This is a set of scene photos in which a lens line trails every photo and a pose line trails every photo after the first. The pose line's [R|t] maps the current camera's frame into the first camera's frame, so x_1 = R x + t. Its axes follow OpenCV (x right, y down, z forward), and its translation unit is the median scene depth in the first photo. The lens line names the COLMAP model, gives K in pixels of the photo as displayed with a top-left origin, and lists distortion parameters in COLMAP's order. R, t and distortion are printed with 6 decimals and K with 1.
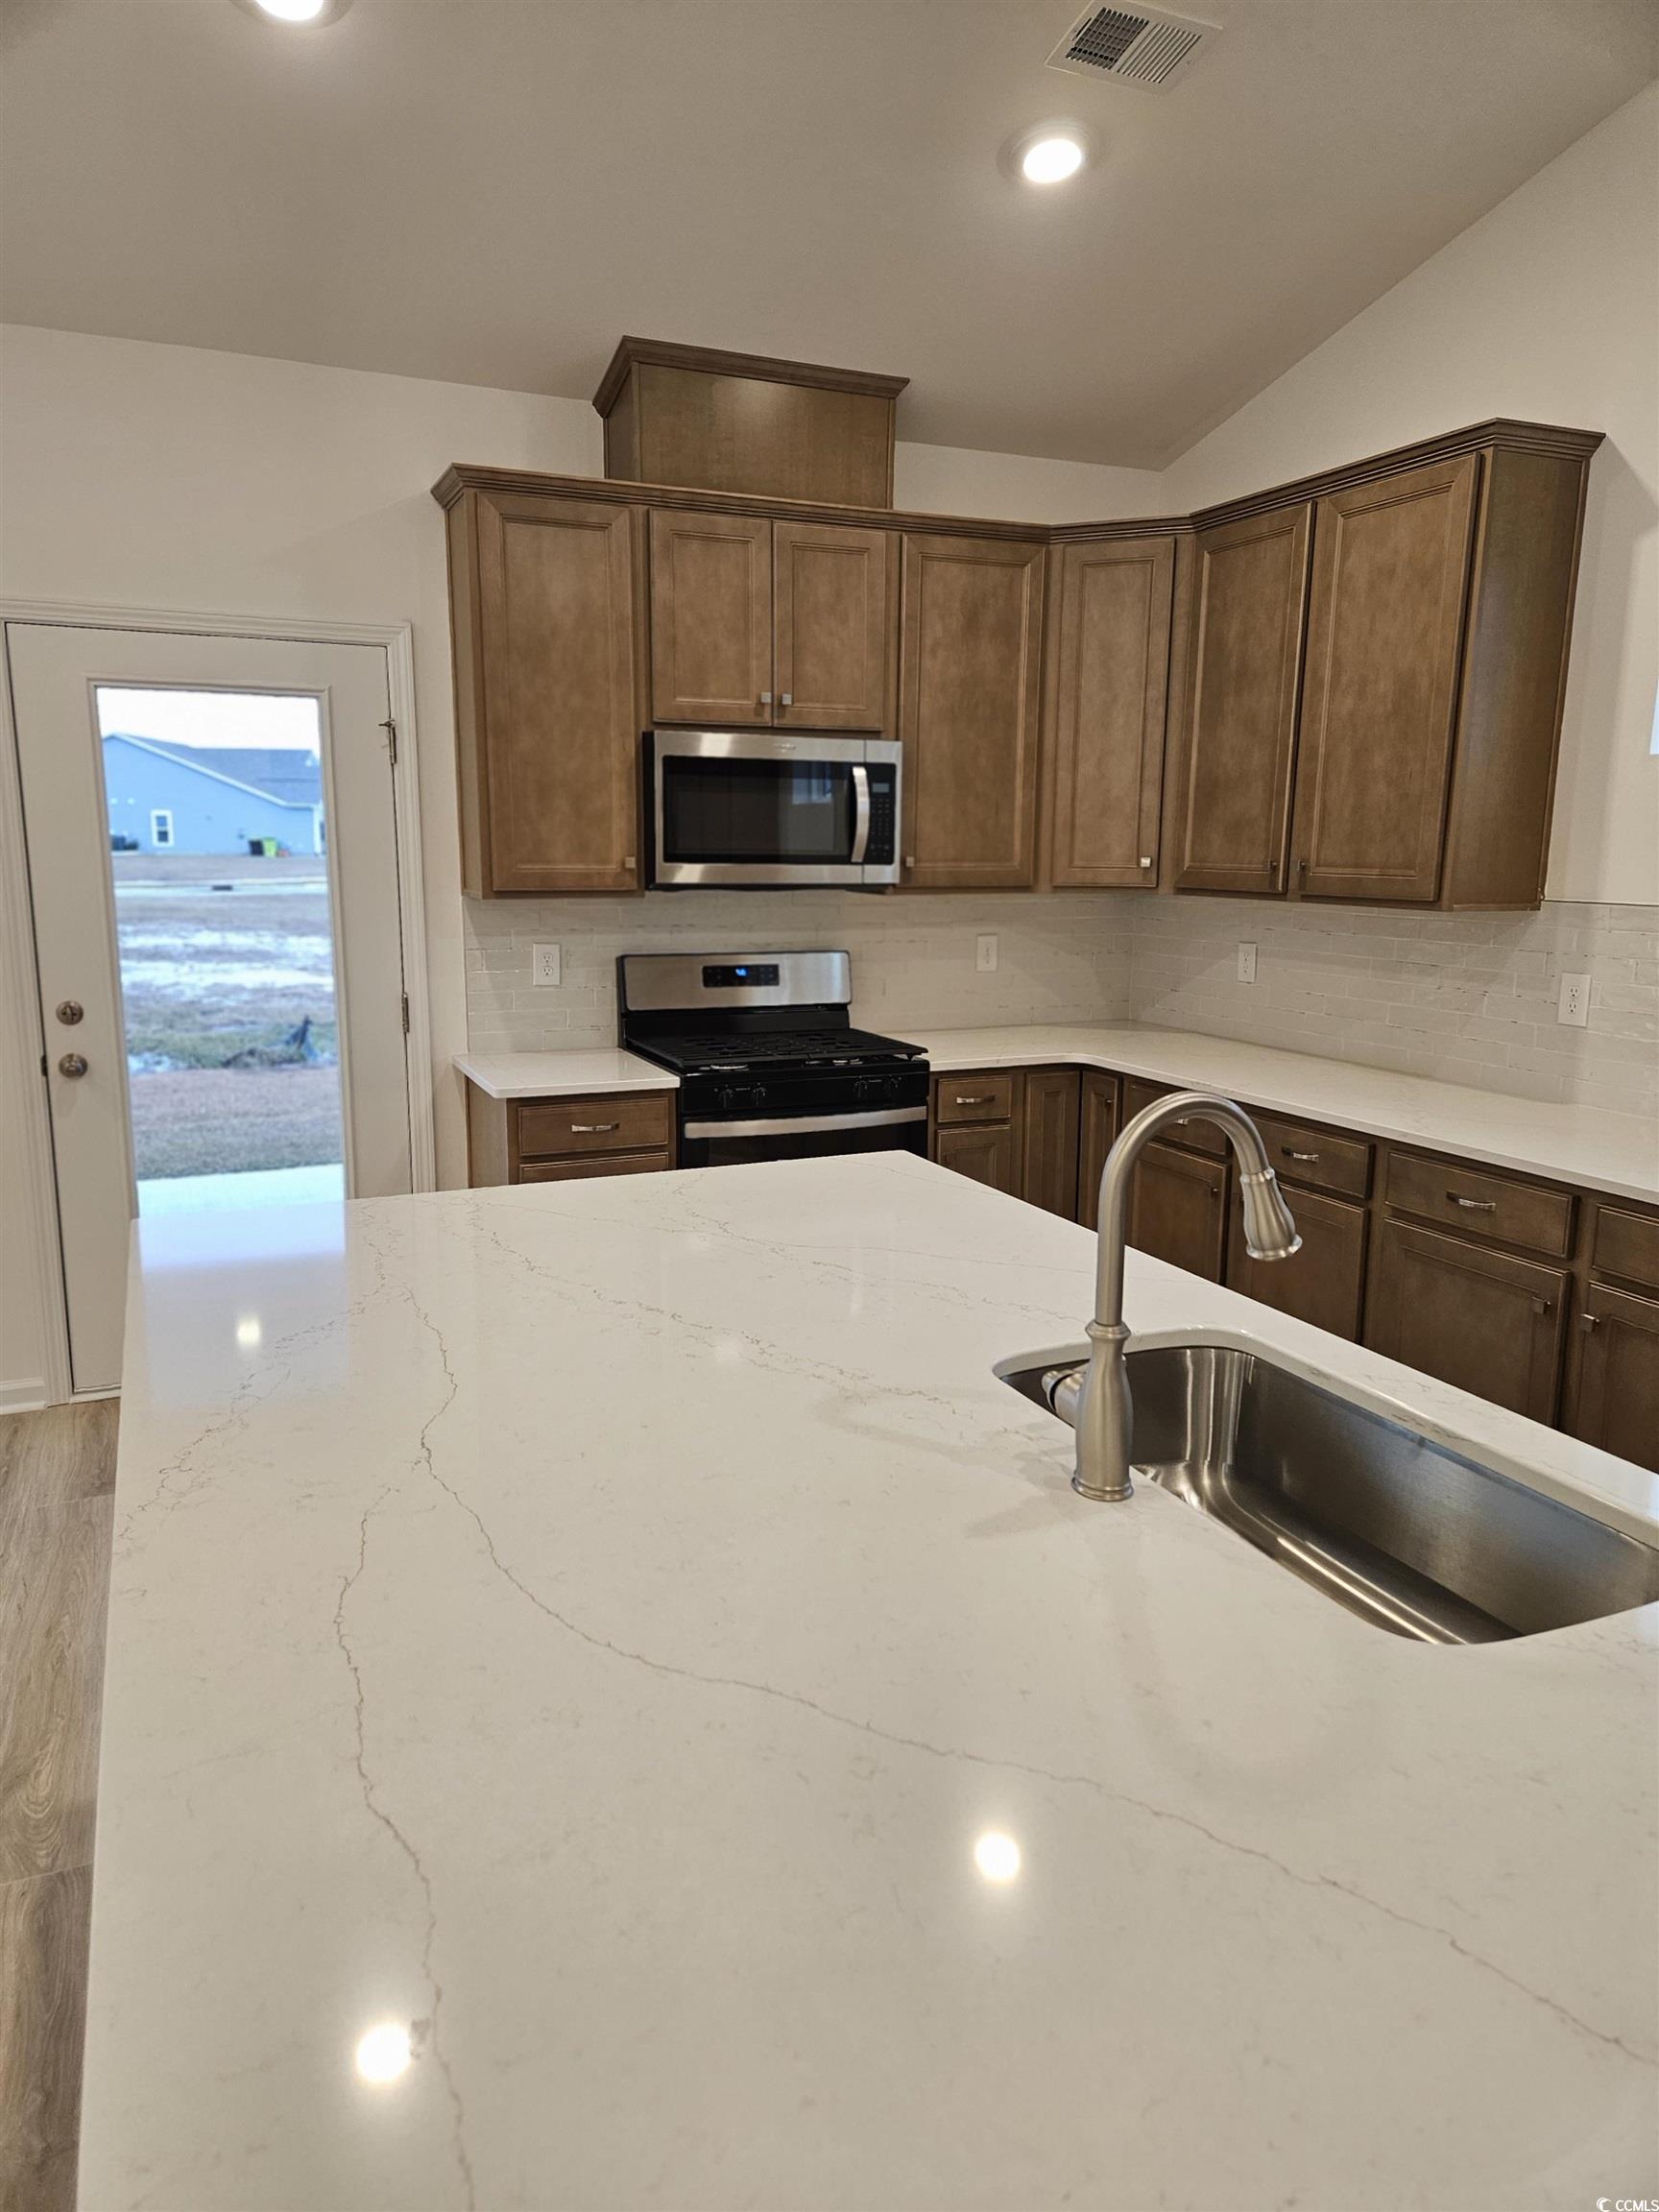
lens RADIAL K [[1473.0, 0, 821.8], [0, 1473.0, 1097.9], [0, 0, 1]] dist [0.089864, -0.073115]
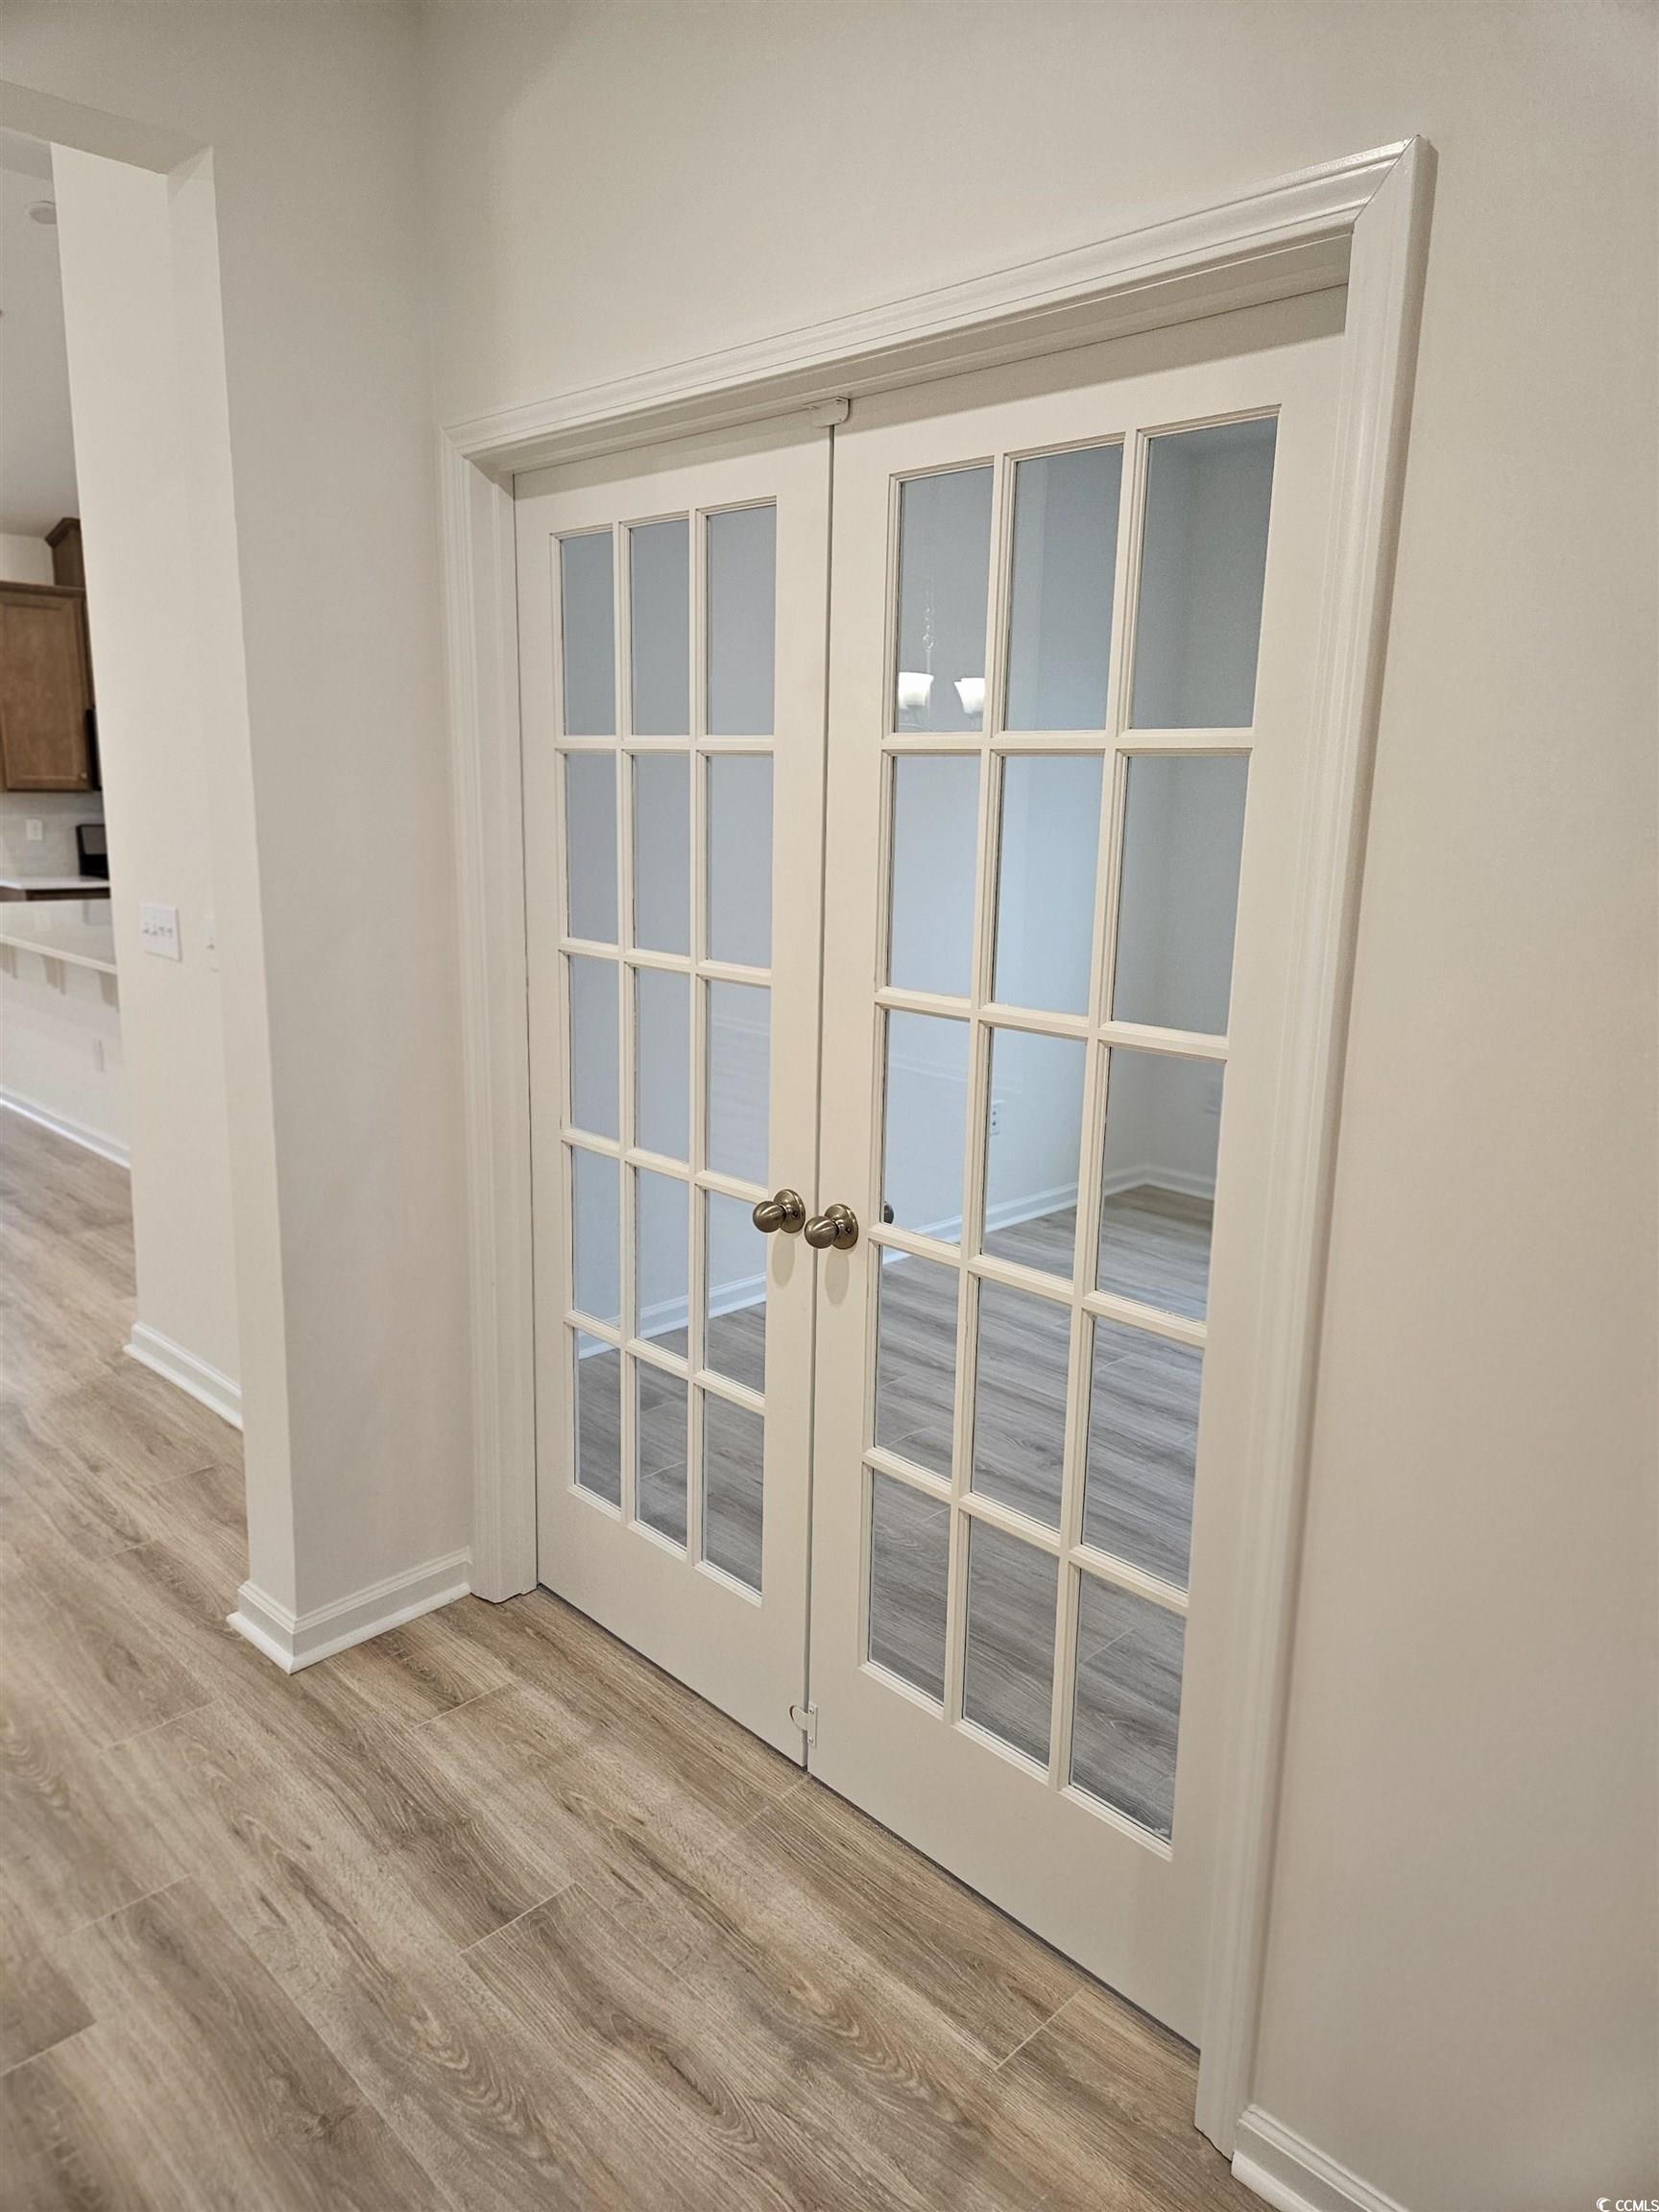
lens RADIAL K [[1473.0, 0, 821.8], [0, 1473.0, 1097.9], [0, 0, 1]] dist [0.089864, -0.073115]
pose [[0.936287, -0.052647, 0.347268, 0.072090], [0.039951, 0.998249, 0.043625, 0.215362], [-0.348956, -0.026972, 0.936751, -1.199037]]
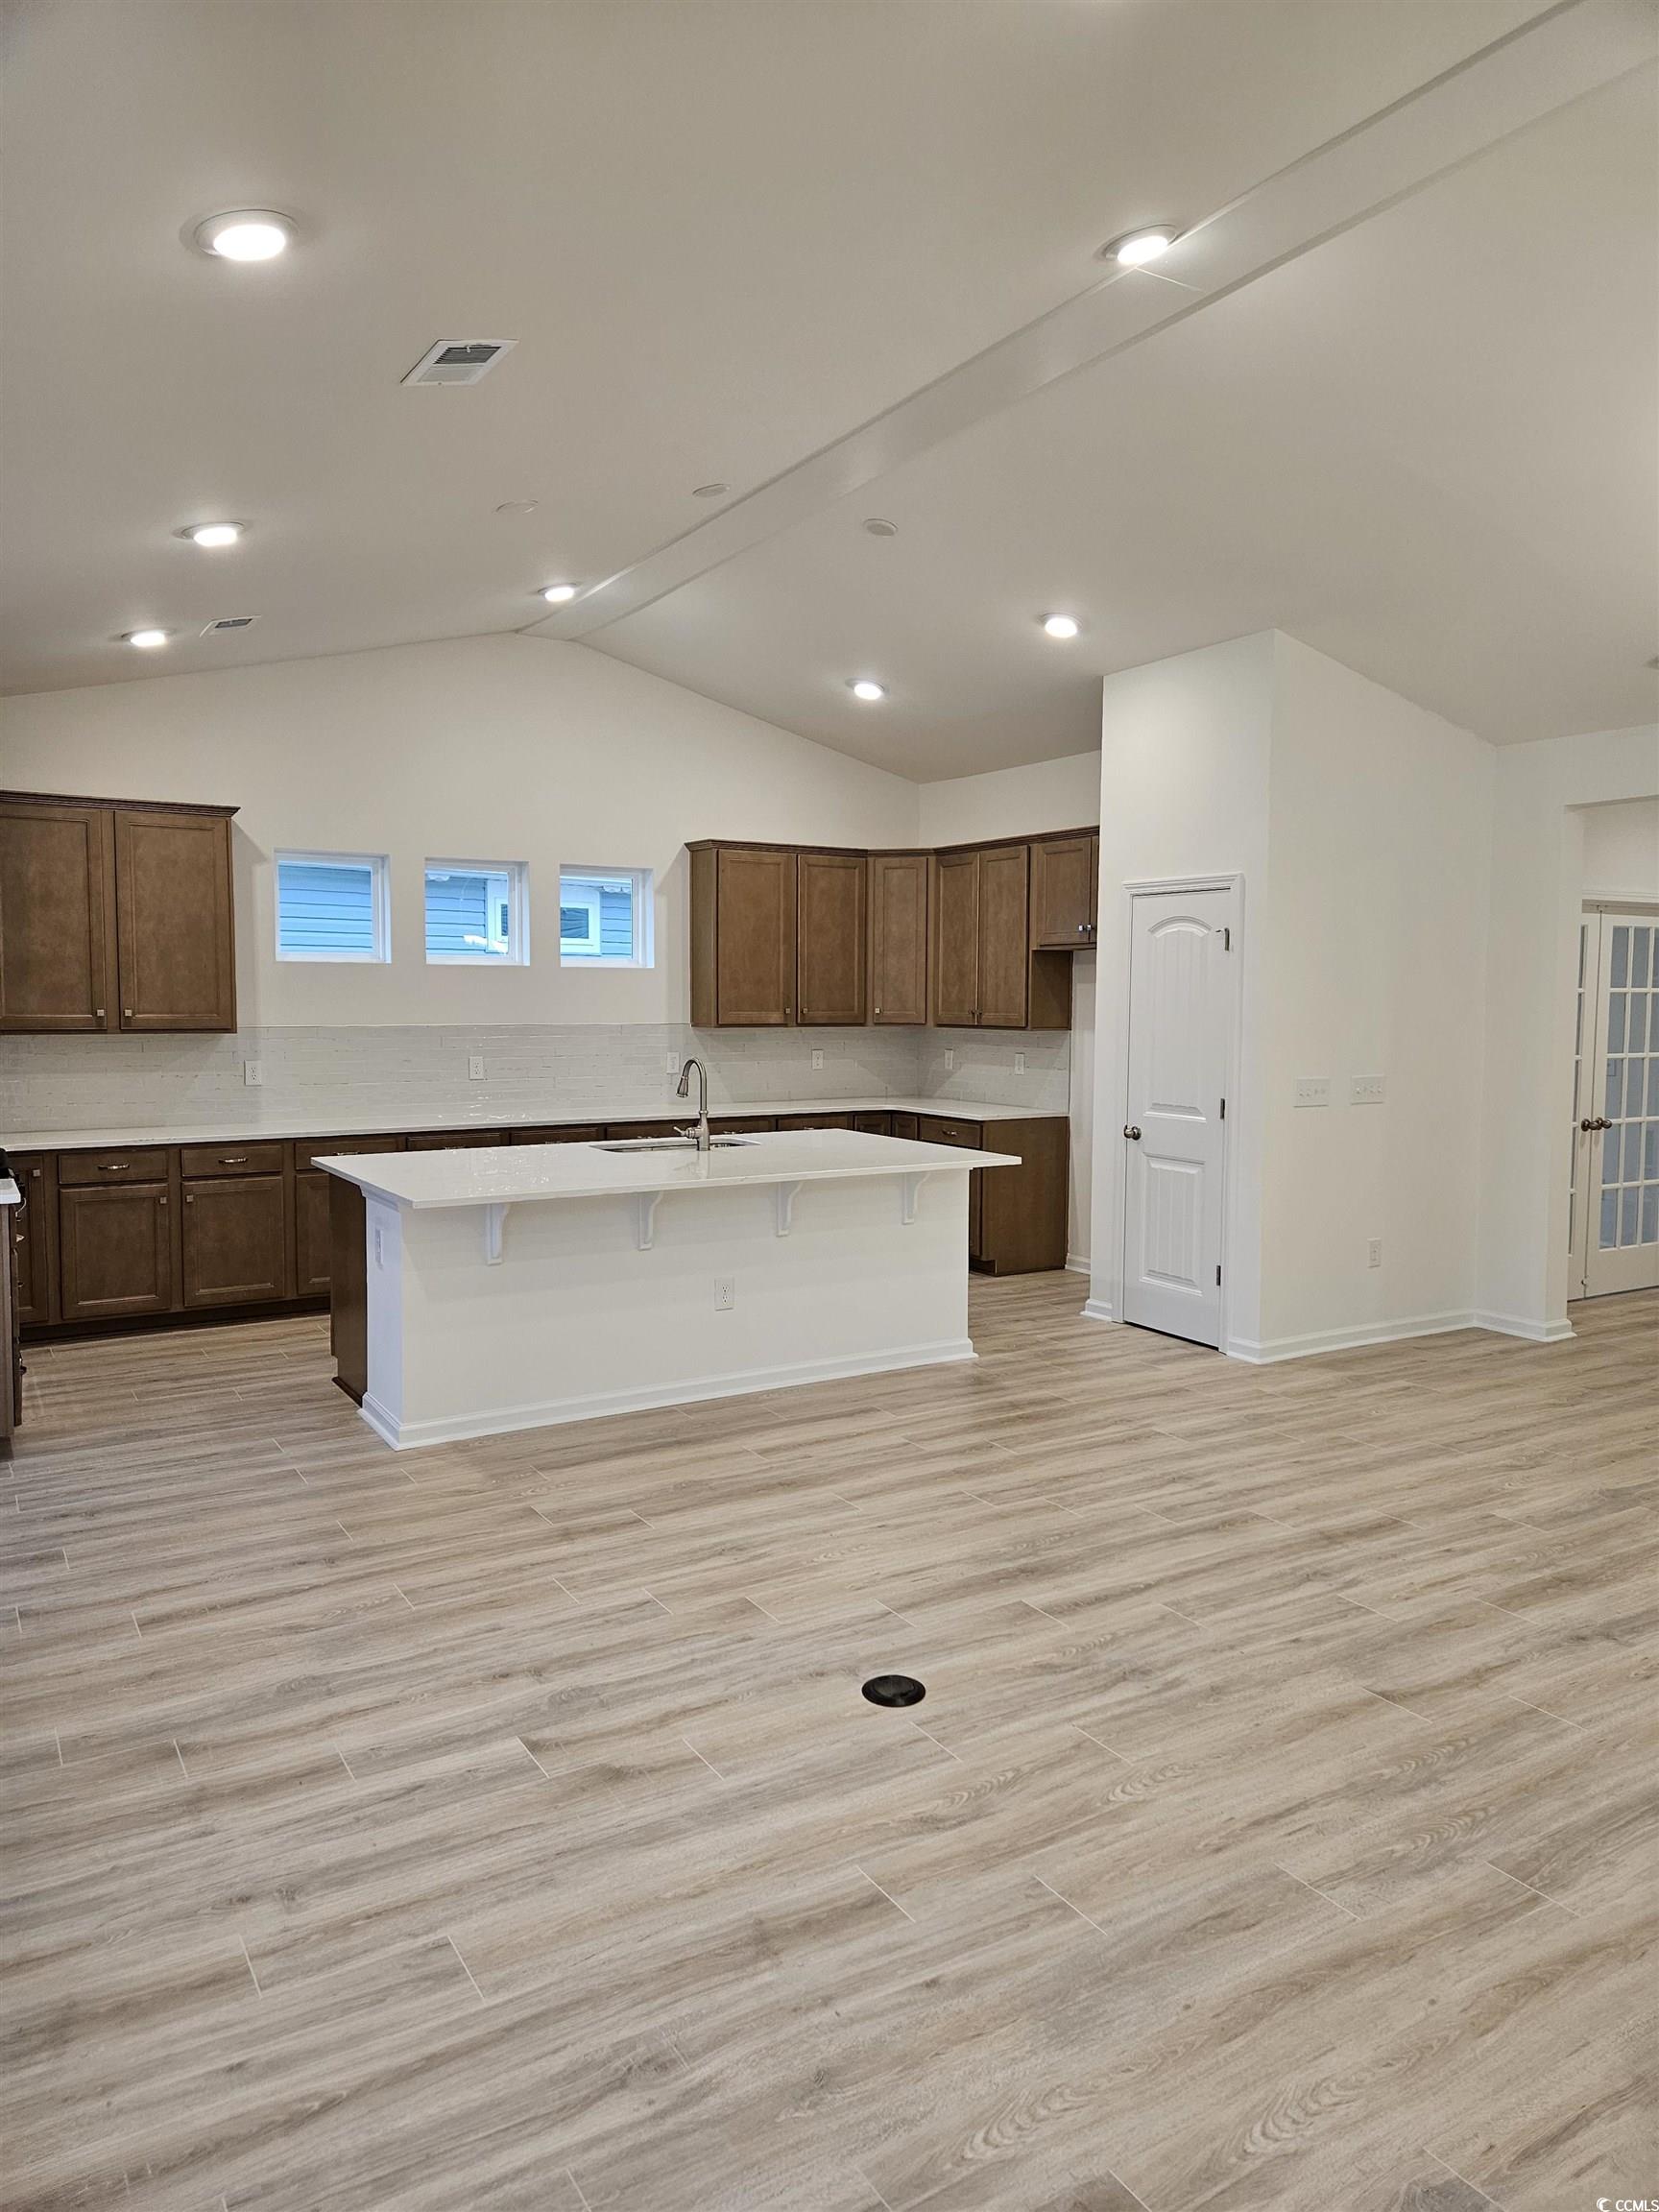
lens RADIAL K [[1473.0, 0, 821.8], [0, 1473.0, 1097.9], [0, 0, 1]] dist [0.089864, -0.073115]
pose [[-0.133981, -0.079050, 0.987826, -1.423242], [0.169112, 0.980368, 0.101390, -0.091846], [-0.976448, 0.180638, -0.117983, 0.399901]]
